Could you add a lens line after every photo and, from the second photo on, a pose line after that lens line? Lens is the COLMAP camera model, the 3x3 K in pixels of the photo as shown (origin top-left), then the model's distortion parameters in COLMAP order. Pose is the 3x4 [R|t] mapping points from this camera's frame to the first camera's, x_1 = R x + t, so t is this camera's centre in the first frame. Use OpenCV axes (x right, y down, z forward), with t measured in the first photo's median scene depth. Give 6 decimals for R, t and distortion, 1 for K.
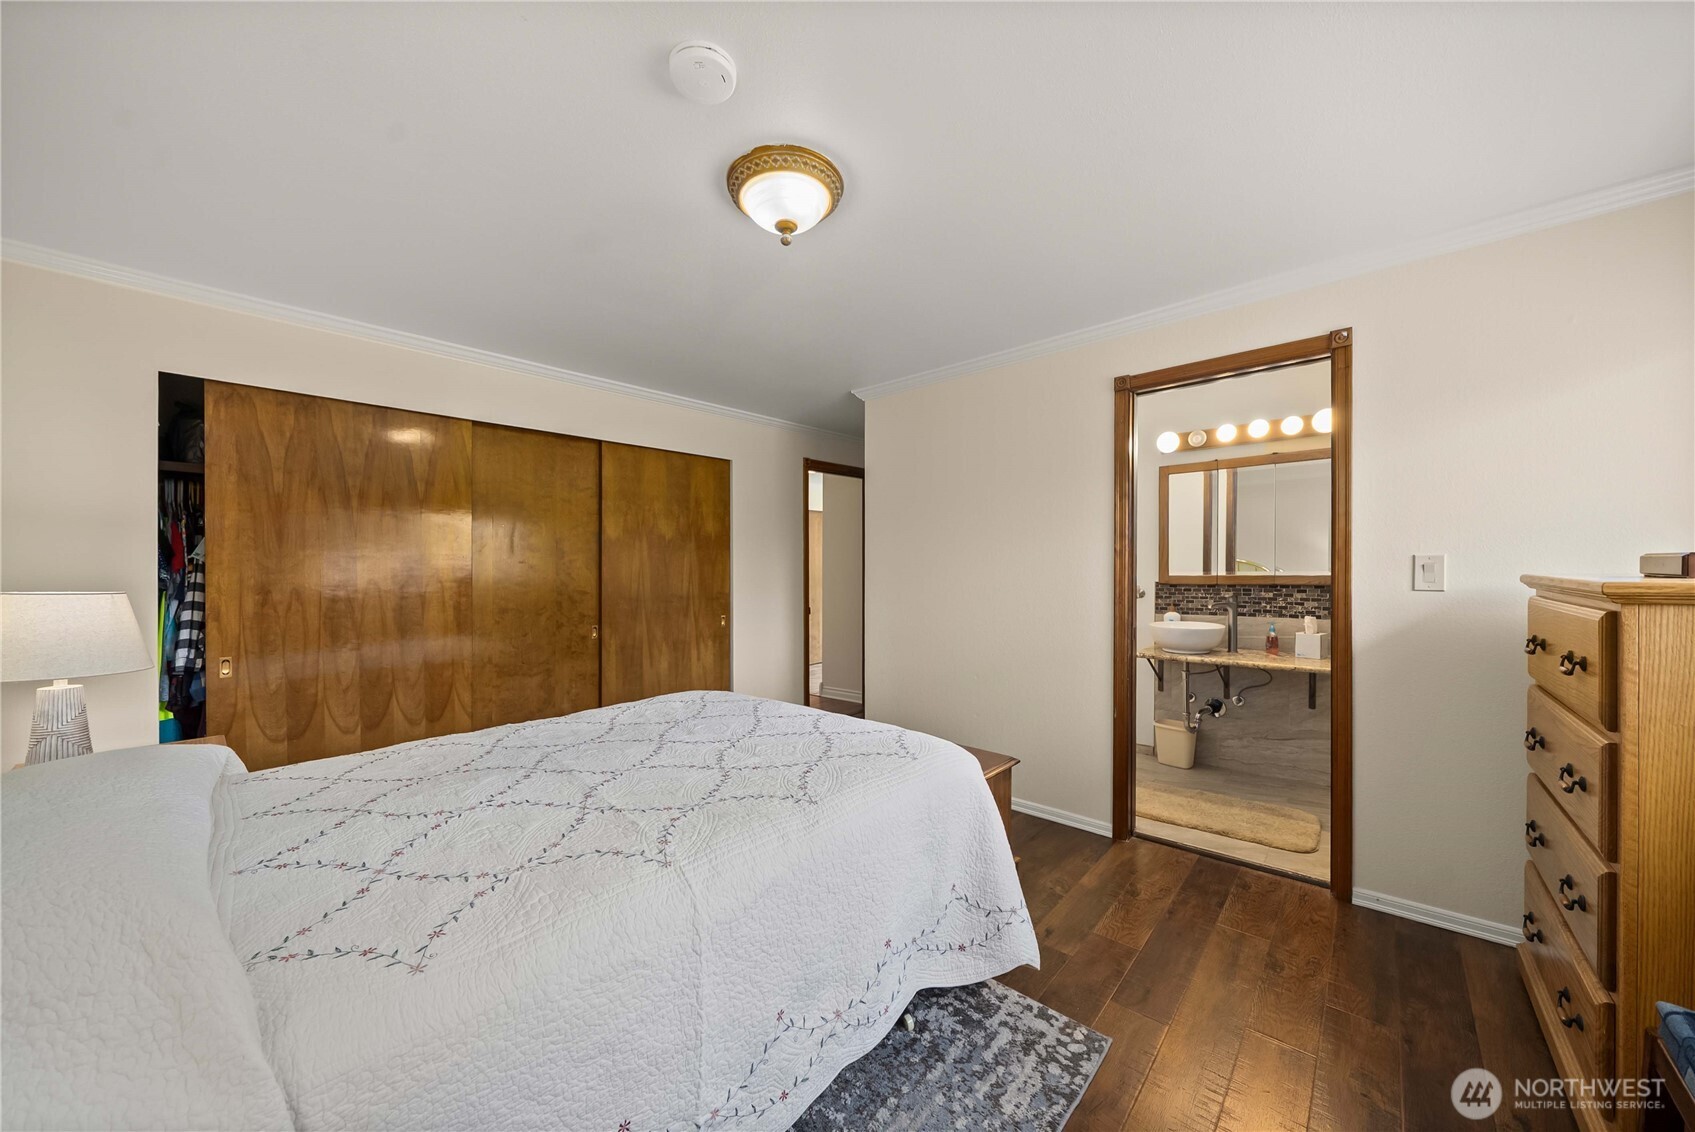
lens RADIAL K [[612.8, 0, 847.5], [0, 612.8, 566.0], [0, 0, 1]] dist [-0.011726, -0.000021]
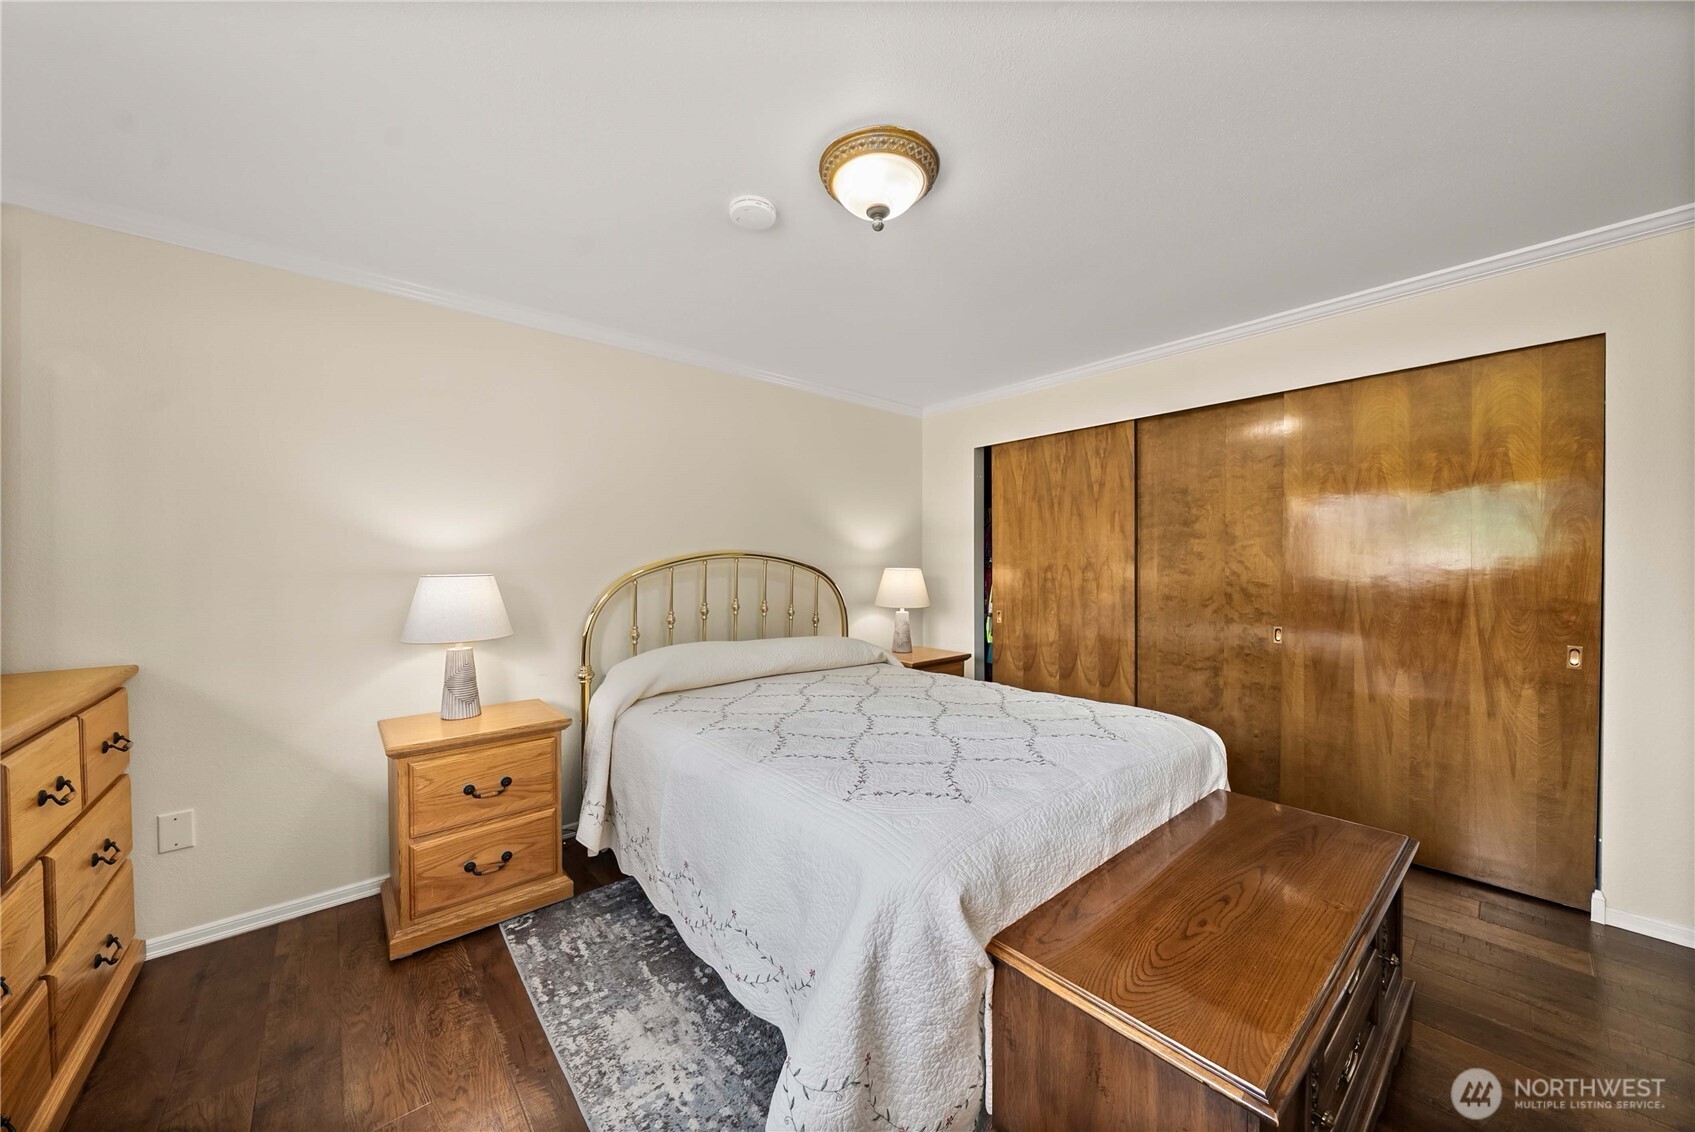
lens RADIAL K [[599.2, 0, 850.3], [0, 599.2, 567.1], [0, 0, 1]] dist [-0.000826, -0.000072]
pose [[-0.133448, 0.019006, -0.990874, 0.526891], [0.012139, 0.999772, 0.017542, -0.001757], [0.990981, -0.009687, -0.133648, 0.666117]]
